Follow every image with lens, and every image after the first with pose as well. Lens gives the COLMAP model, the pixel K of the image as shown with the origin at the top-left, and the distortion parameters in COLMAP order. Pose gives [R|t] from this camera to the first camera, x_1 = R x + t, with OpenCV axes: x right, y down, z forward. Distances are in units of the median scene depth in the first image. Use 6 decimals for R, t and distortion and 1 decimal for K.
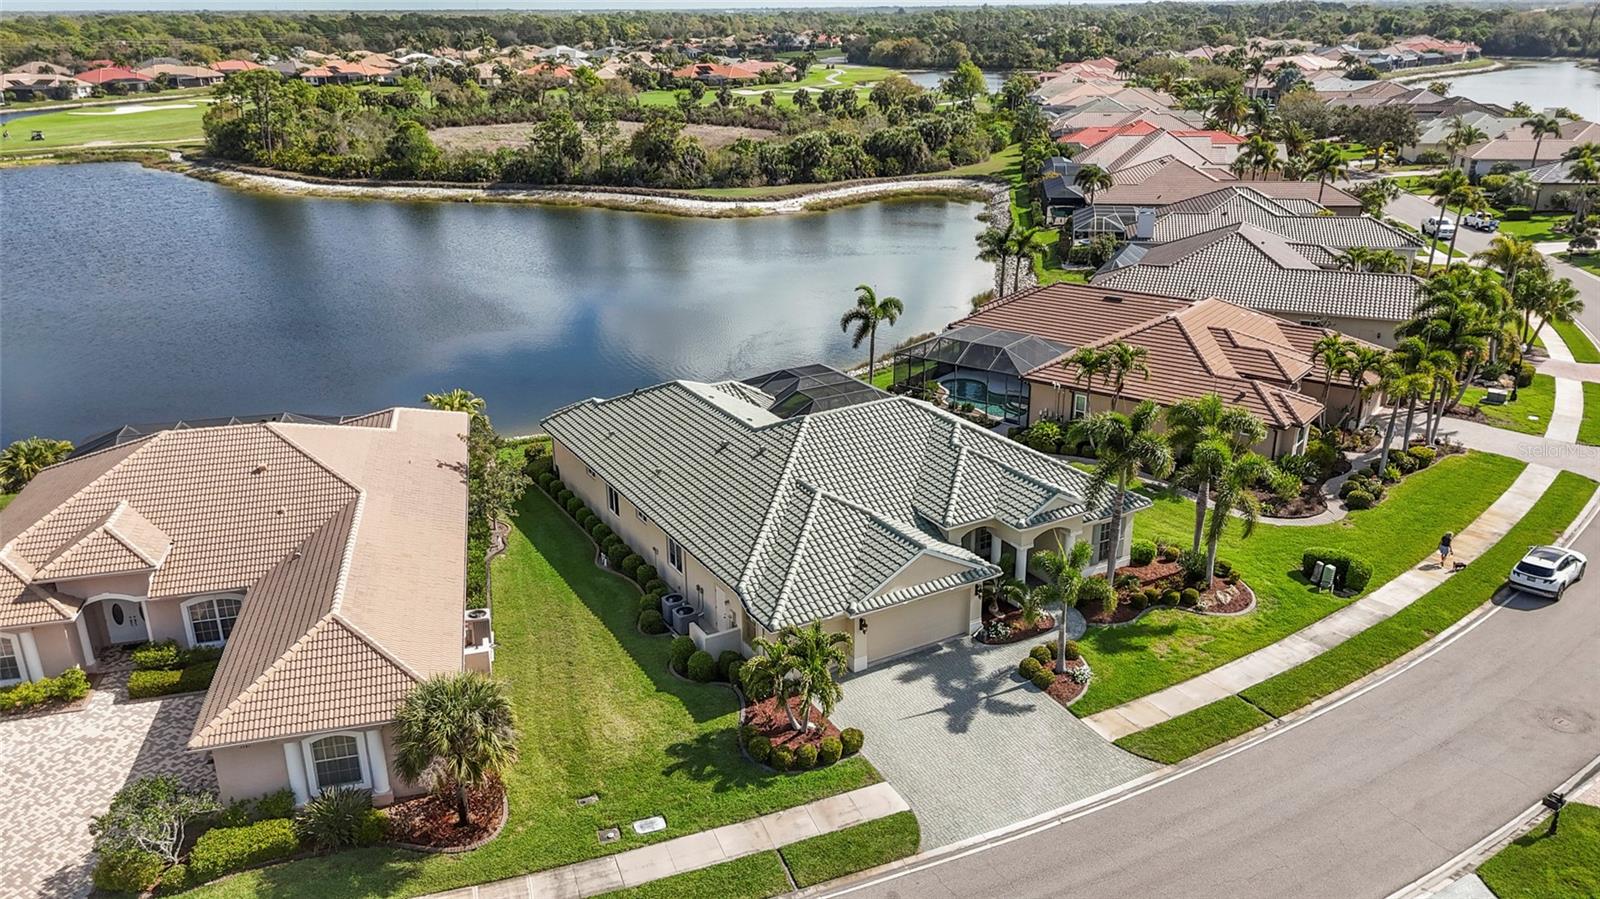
lens RADIAL K [[1175.2, 0, 800.6], [0, 1175.2, 447.8], [0, 0, 1]] dist [0.070281, -0.064971]
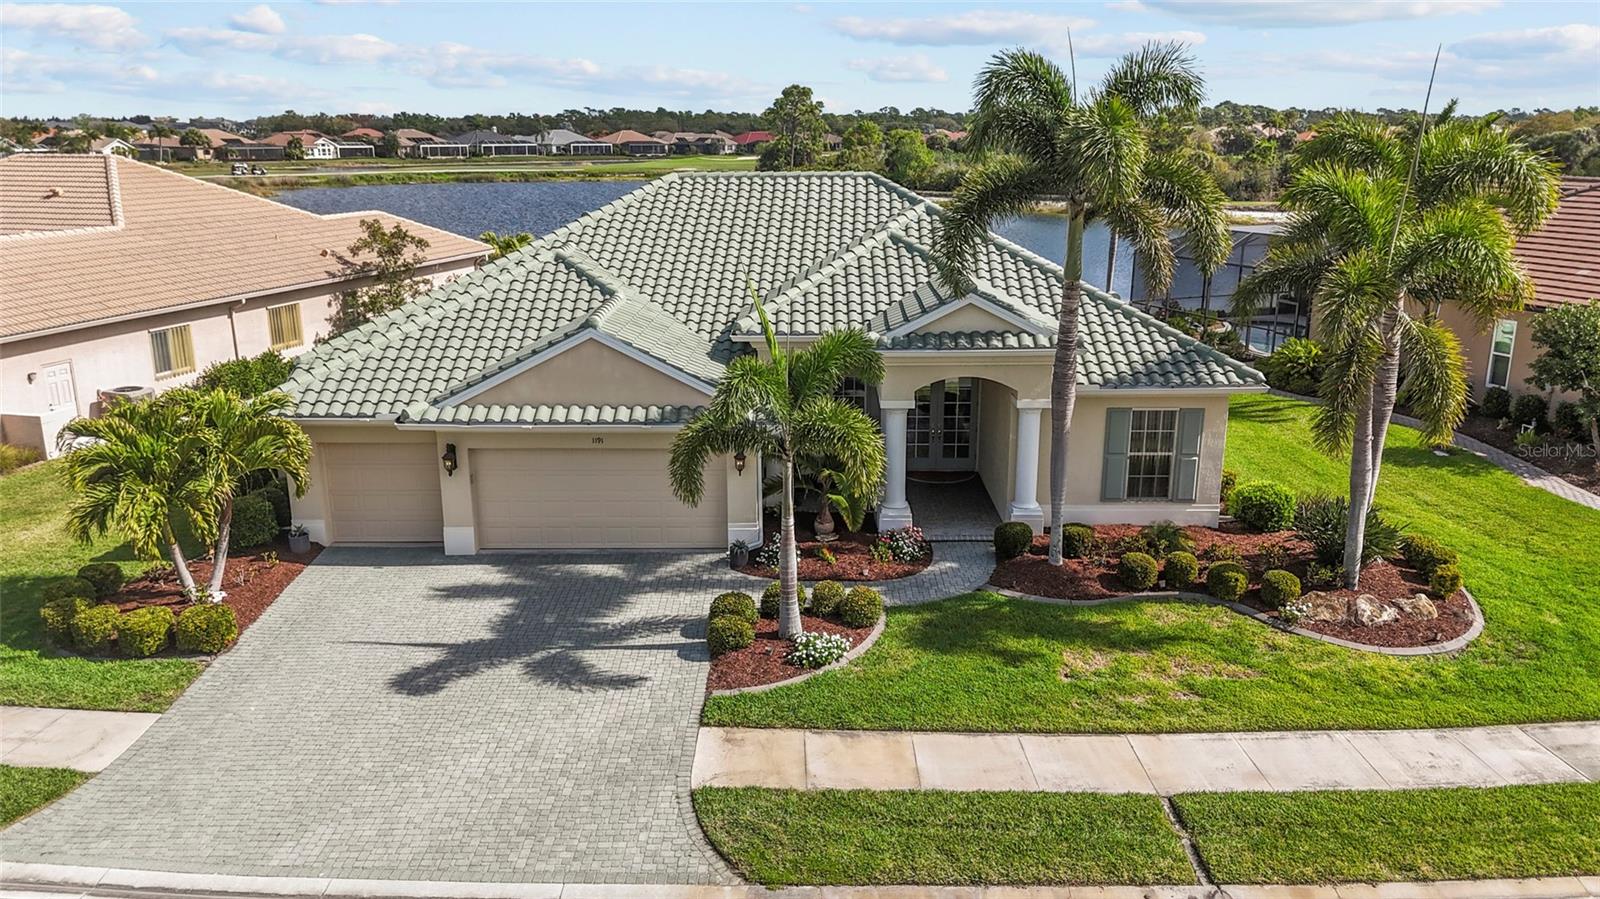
lens RADIAL K [[1175.2, 0, 798.1], [0, 1175.2, 441.2], [0, 0, 1]] dist [0.070281, -0.064971]
pose [[0.860560, 0.135838, -0.490901, 0.112819], [-0.180385, 0.982597, -0.044324, 0.036558], [0.476337, 0.126695, 0.870087, 0.164375]]
